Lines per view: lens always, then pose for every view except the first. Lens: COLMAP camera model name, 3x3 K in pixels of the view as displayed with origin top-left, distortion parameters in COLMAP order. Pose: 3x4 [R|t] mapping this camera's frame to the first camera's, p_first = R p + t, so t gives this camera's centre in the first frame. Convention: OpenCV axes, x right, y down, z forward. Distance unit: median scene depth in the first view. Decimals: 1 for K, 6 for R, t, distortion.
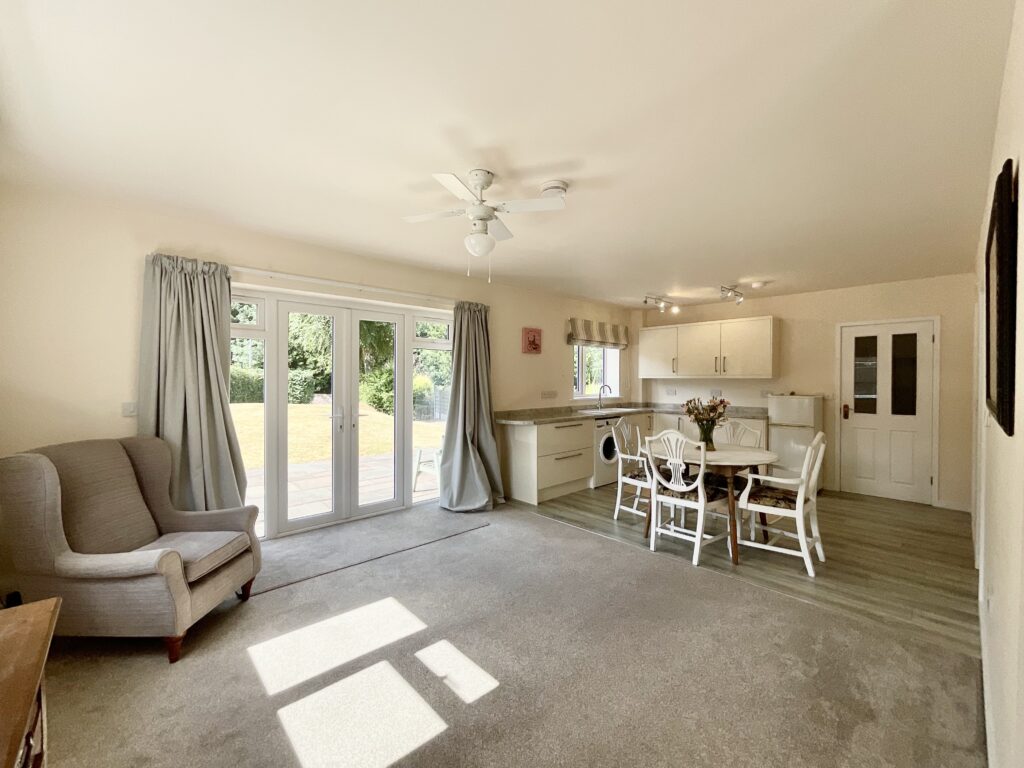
lens RADIAL K [[417.4, 0, 510.8], [0, 417.4, 381.8], [0, 0, 1]] dist [0.000596, 0.000452]
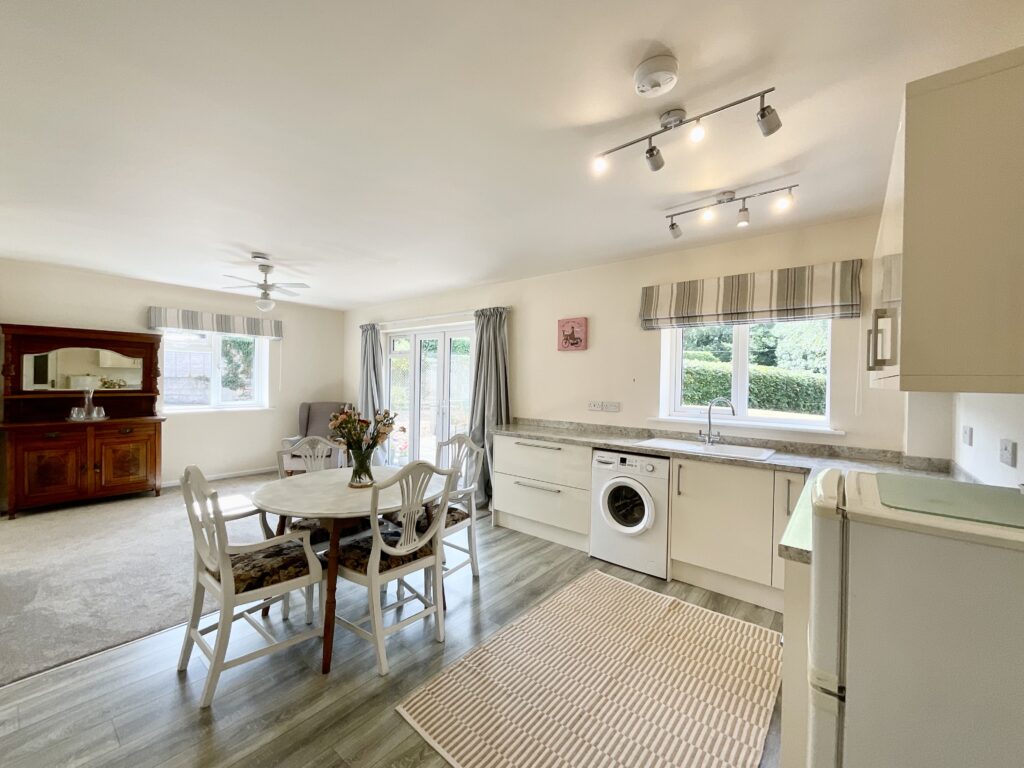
lens RADIAL K [[417.4, 0, 511.6], [0, 417.4, 383.4], [0, 0, 1]] dist [0.000596, 0.000452]
pose [[0.127880, 0.010488, -0.991734, 1.060611], [-0.021409, 0.999740, 0.007813, -0.013647], [0.991559, 0.020233, 0.128071, 1.038615]]
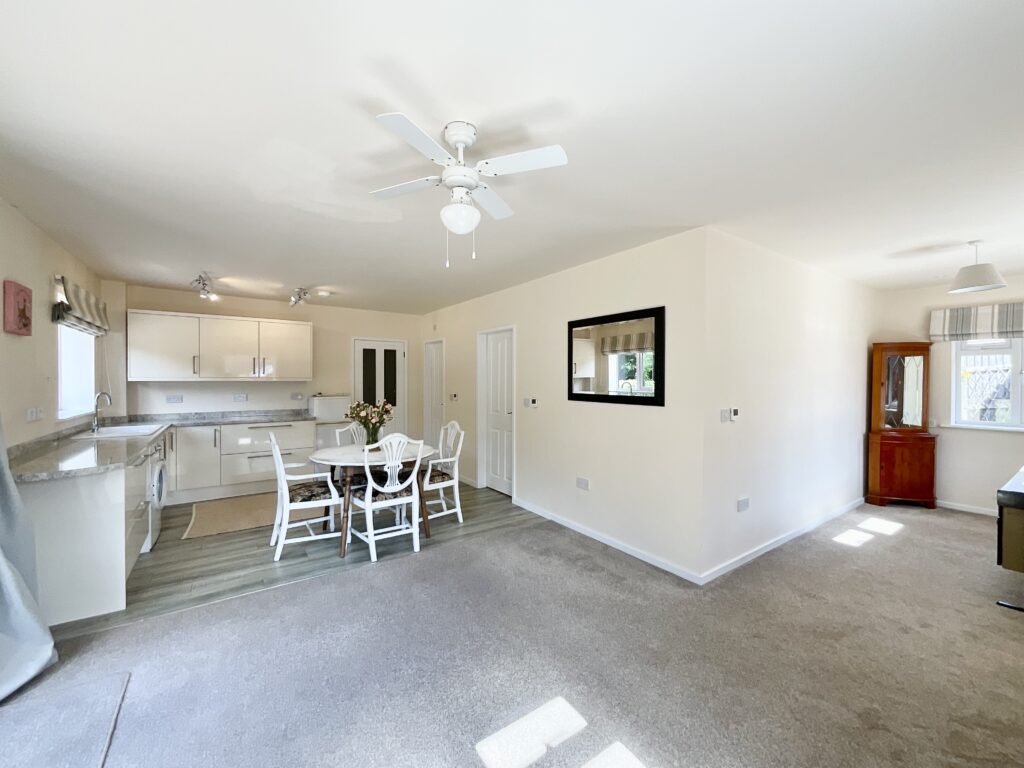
lens RADIAL K [[417.4, 0, 510.2], [0, 417.4, 383.0], [0, 0, 1]] dist [0.000596, 0.000452]
pose [[0.150066, -0.010690, 0.988618, -0.471029], [0.003092, 0.999942, 0.010343, -0.016649], [-0.988671, 0.001505, 0.150090, 0.446023]]
